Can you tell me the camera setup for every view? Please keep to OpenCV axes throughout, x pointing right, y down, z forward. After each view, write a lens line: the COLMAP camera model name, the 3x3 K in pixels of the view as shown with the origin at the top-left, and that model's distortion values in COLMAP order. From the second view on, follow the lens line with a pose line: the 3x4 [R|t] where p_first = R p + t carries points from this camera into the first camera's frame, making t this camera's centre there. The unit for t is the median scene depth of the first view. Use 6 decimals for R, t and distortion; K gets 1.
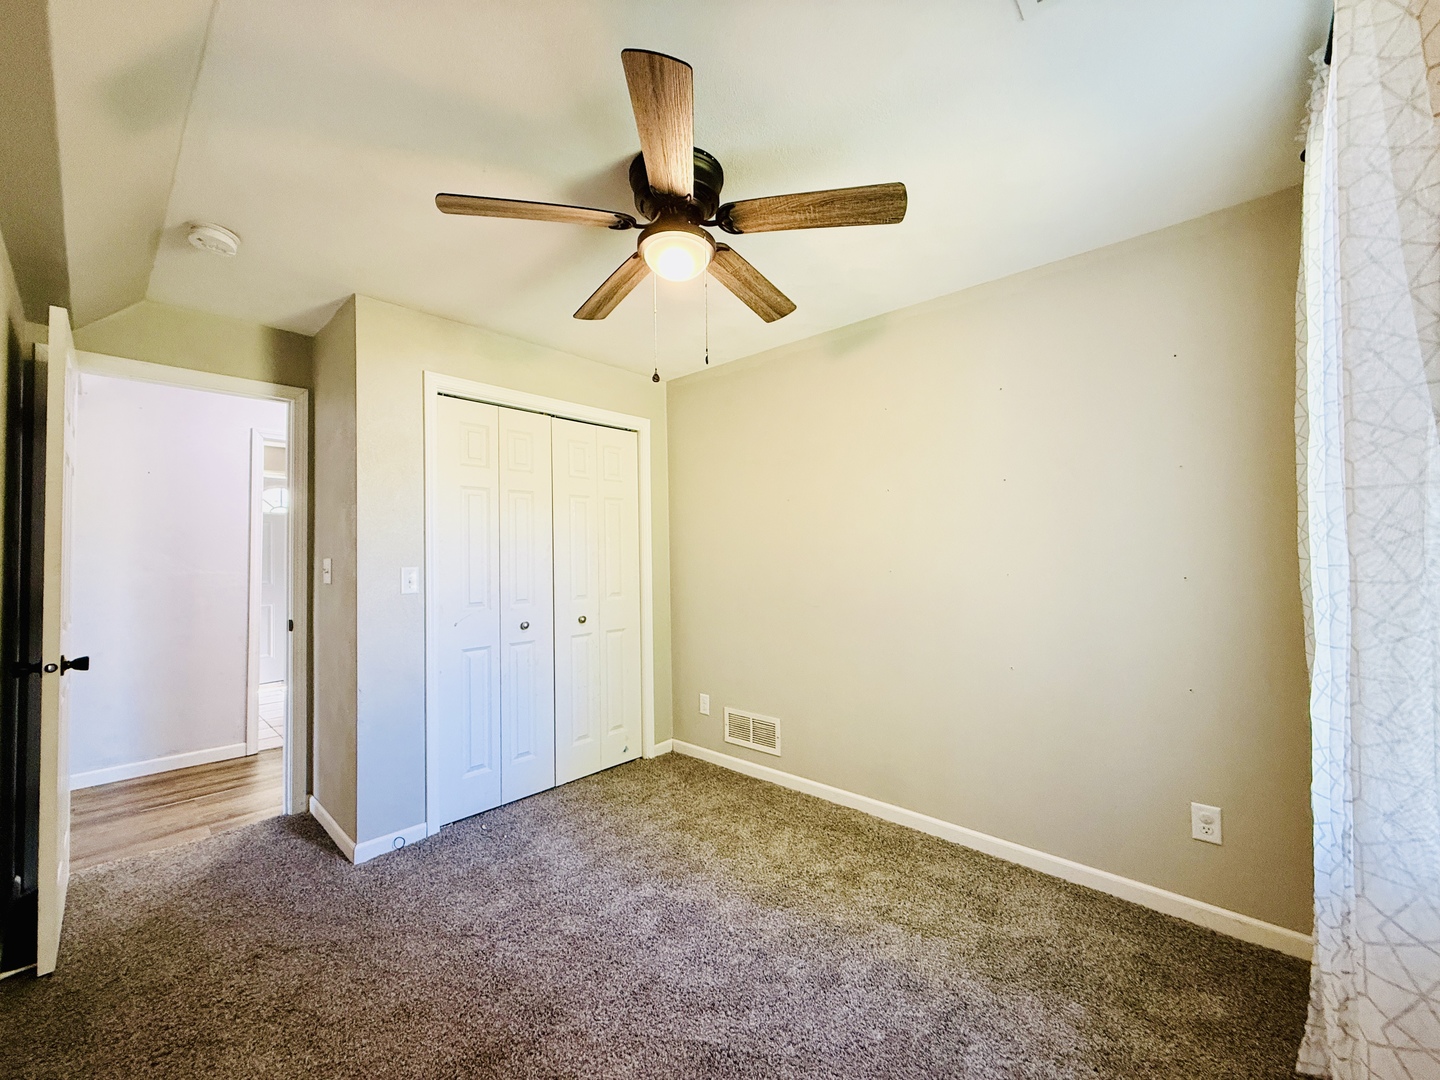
lens RADIAL K [[570.6, 0, 717.1], [0, 570.6, 537.9], [0, 0, 1]] dist [0.000694, -0.000427]
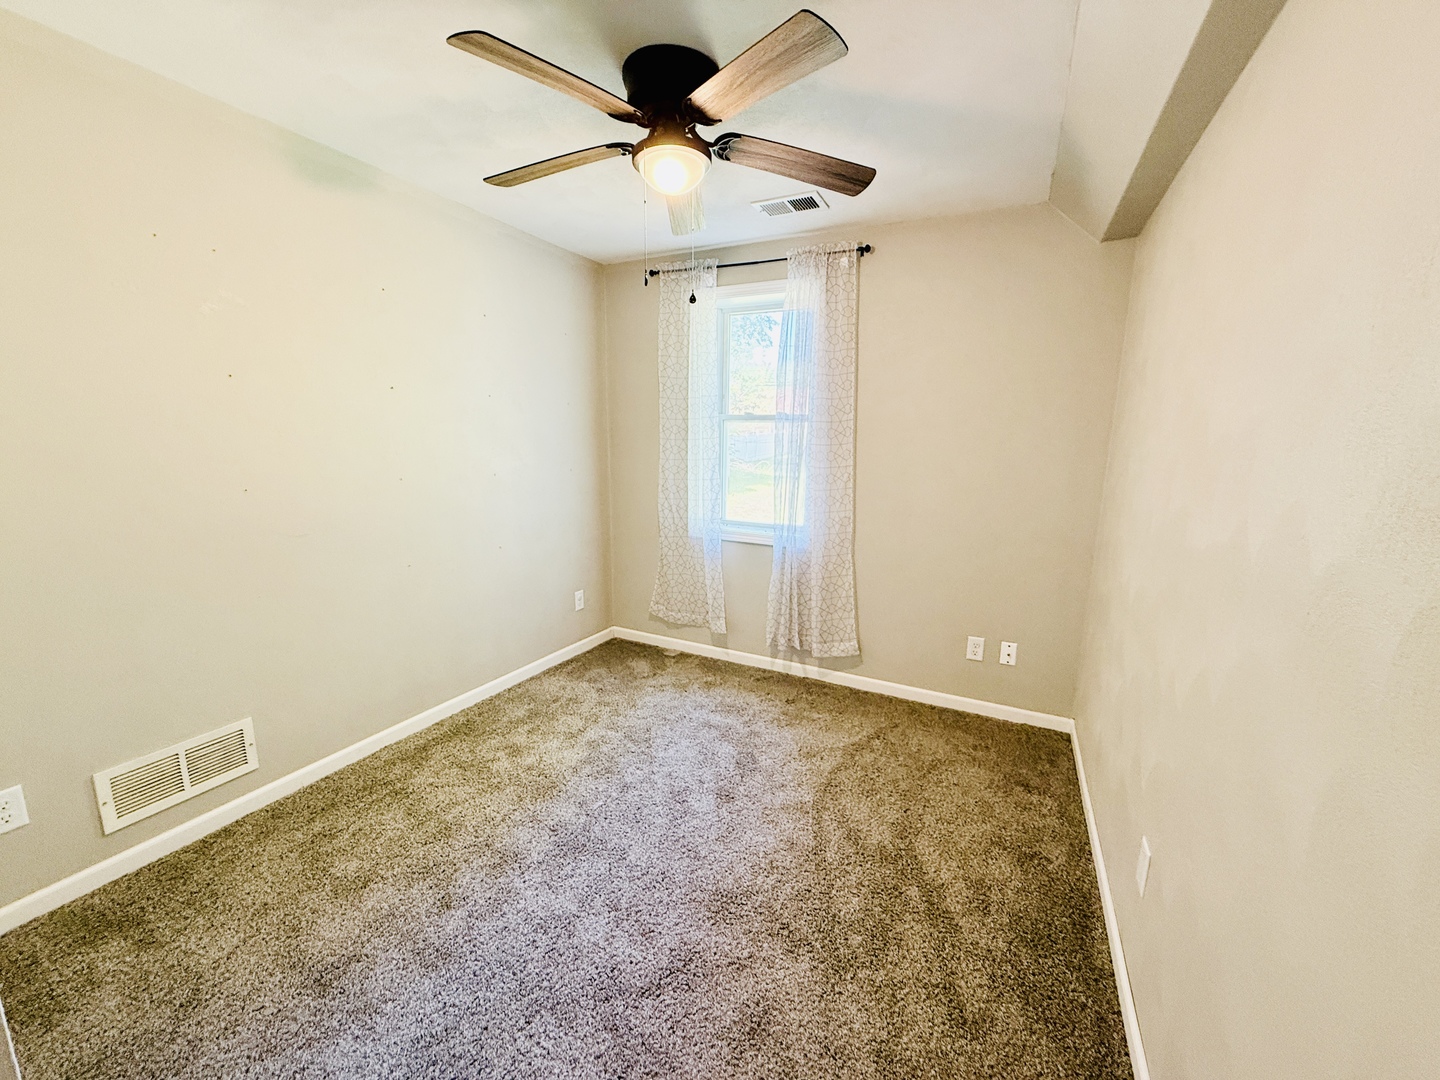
lens RADIAL K [[570.6, 0, 717.1], [0, 570.6, 537.9], [0, 0, 1]] dist [0.000694, -0.000427]
pose [[-0.258538, -0.165591, 0.951702, -0.693863], [-0.038872, 0.986184, 0.161031, -0.014414], [-0.965219, 0.004638, -0.261403, 0.726888]]
